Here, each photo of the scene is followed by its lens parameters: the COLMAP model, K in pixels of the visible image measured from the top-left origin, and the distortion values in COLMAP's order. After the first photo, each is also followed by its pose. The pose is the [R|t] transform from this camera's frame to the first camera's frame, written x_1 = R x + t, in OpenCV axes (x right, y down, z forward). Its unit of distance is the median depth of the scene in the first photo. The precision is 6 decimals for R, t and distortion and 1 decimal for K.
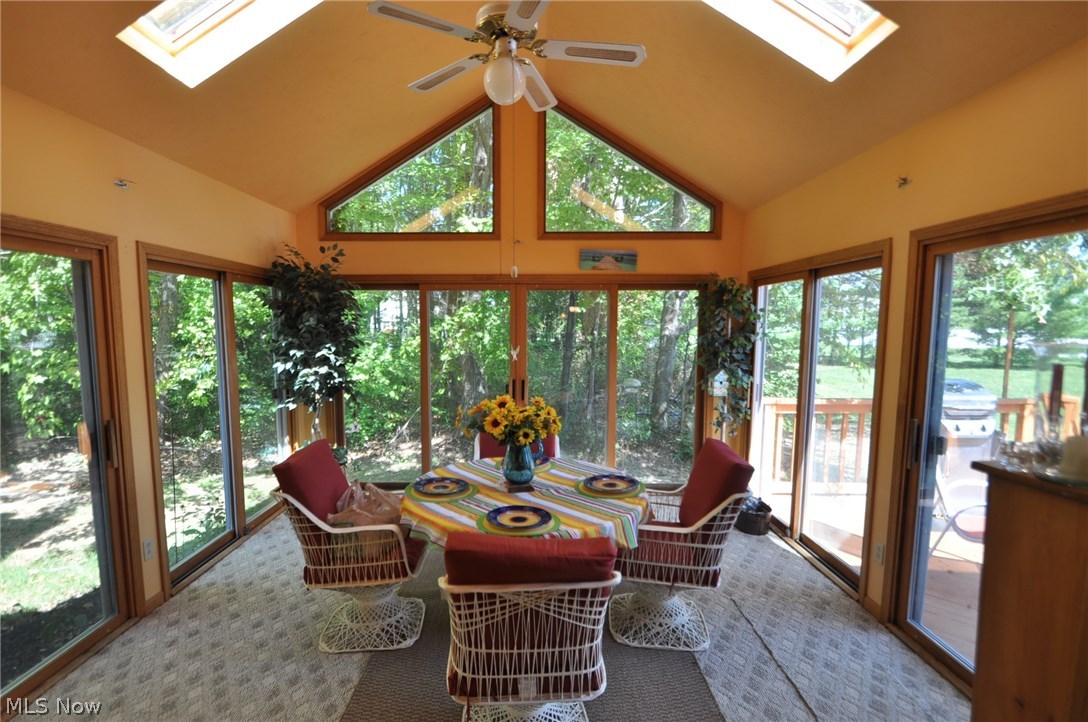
lens RADIAL K [[523.4, 0, 541.8], [0, 523.4, 368.9], [0, 0, 1]] dist [-0.026895, -0.000247]
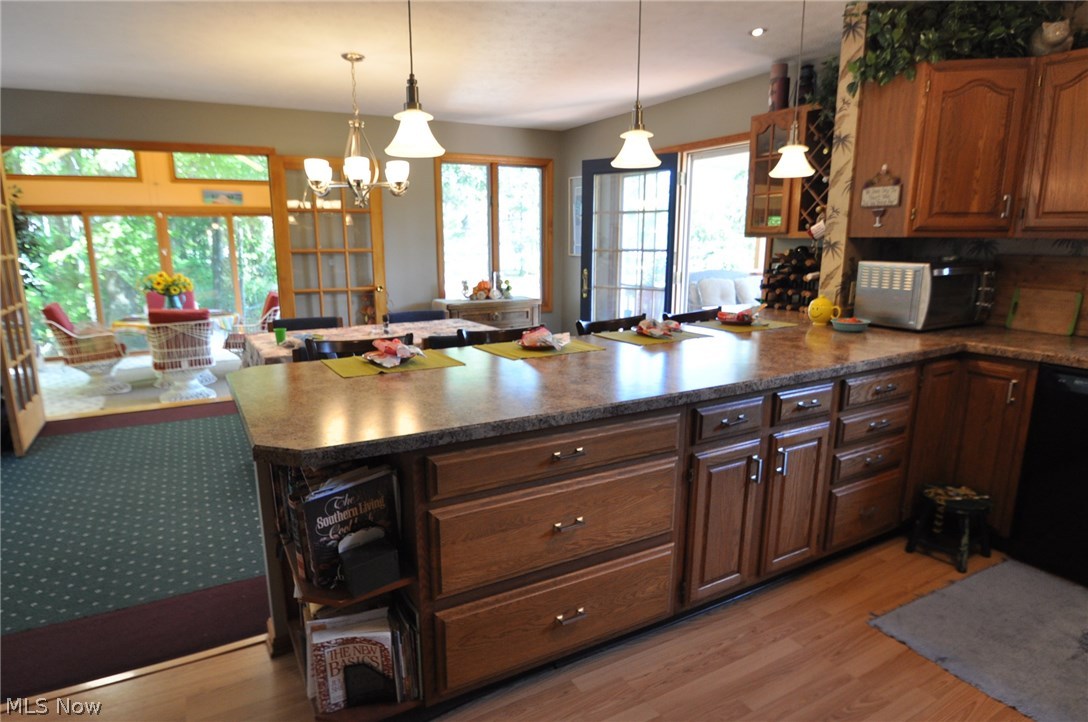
lens RADIAL K [[622.4, 0, 534.4], [0, 622.4, 378.7], [0, 0, 1]] dist [-0.023705, -0.009497]
pose [[0.879832, -0.106569, 0.463184, 0.035500], [0.043517, 0.988507, 0.144773, 0.110600], [-0.473289, -0.107219, 0.874358, -1.200060]]
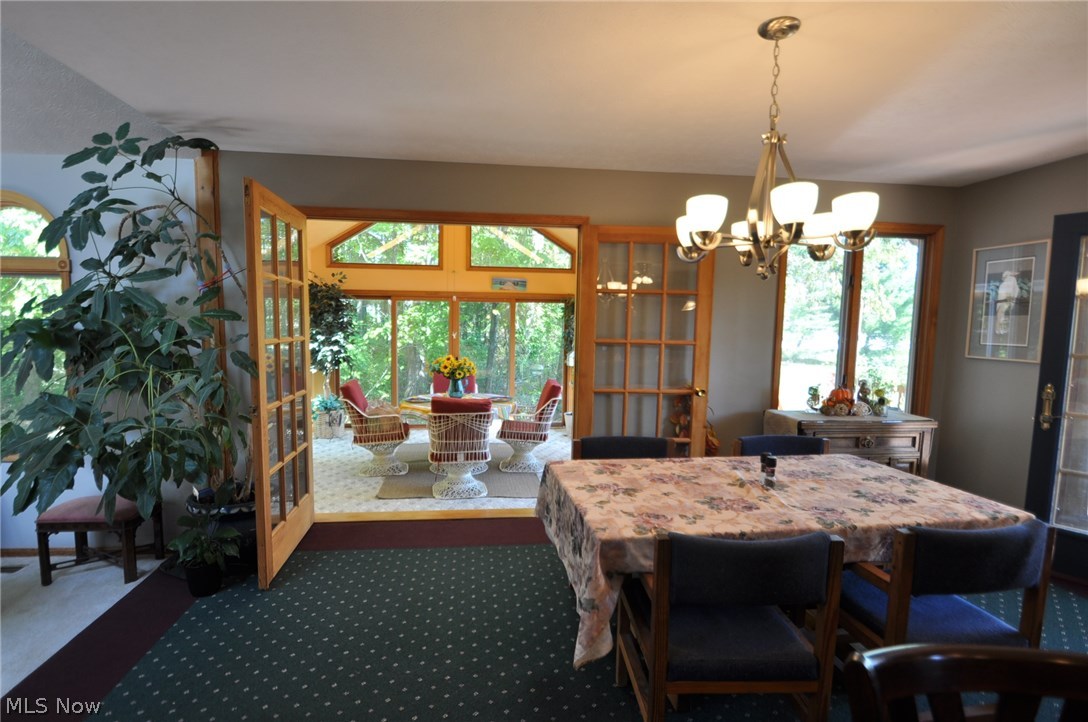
lens RADIAL K [[523.4, 0, 536.4], [0, 523.4, 371.4], [0, 0, 1]] dist [-0.026895, -0.000247]
pose [[0.992575, 0.002475, 0.121612, 0.013010], [-0.003212, 0.999978, 0.005865, 0.061160], [-0.121595, -0.006212, 0.992560, -0.693476]]
